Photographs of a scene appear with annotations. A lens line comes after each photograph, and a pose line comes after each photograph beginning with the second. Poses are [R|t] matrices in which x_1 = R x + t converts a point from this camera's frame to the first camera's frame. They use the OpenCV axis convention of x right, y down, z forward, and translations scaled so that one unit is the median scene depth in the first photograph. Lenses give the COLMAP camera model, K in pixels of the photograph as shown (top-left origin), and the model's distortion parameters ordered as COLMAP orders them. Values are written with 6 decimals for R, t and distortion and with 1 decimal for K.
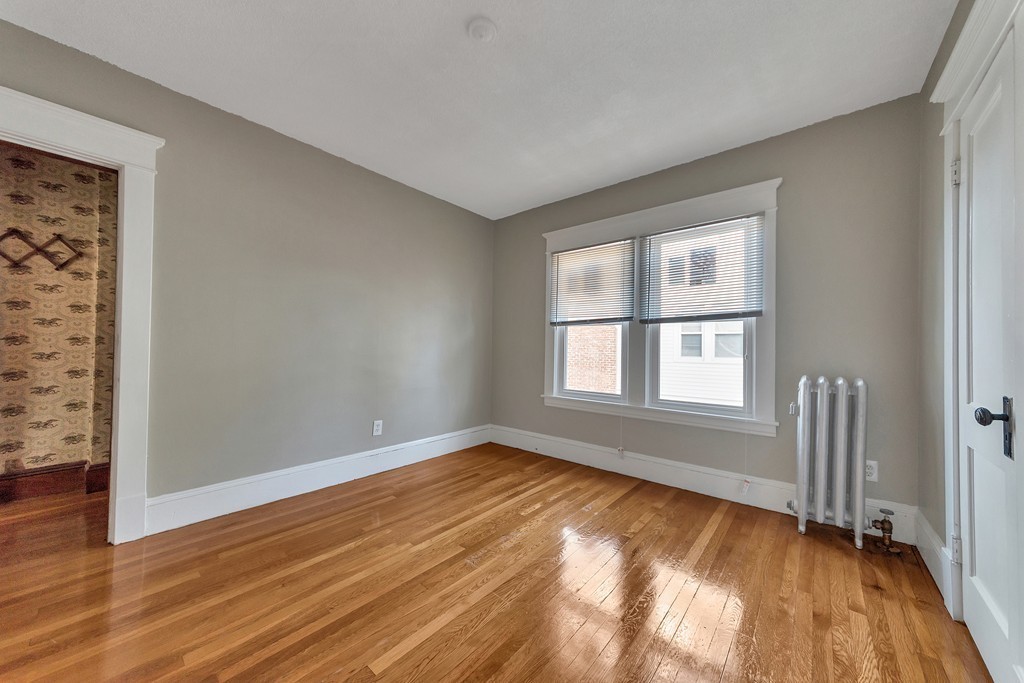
lens RADIAL K [[365.6, 0, 512.0], [0, 365.6, 341.5], [0, 0, 1]] dist [0.000266, -0.000023]
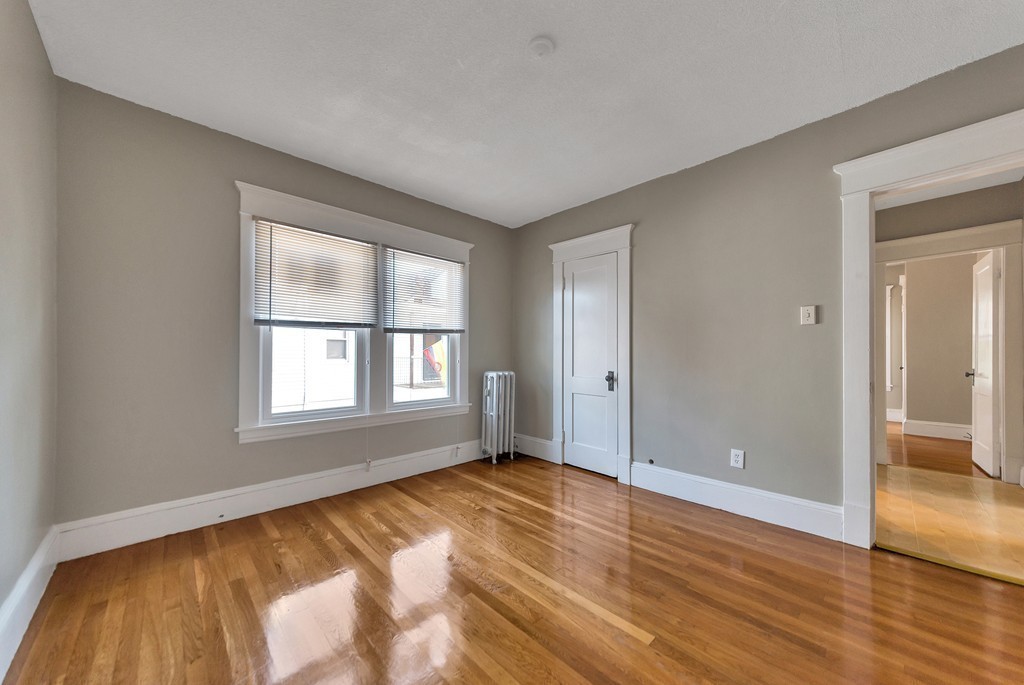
lens RADIAL K [[364.2, 0, 515.8], [0, 364.2, 357.4], [0, 0, 1]] dist [0.000872, 0.000020]
pose [[0.098827, -0.014173, 0.995004, -0.627183], [-0.016608, 0.999736, 0.015890, 0.000123], [-0.994966, -0.018095, 0.098565, 0.537653]]
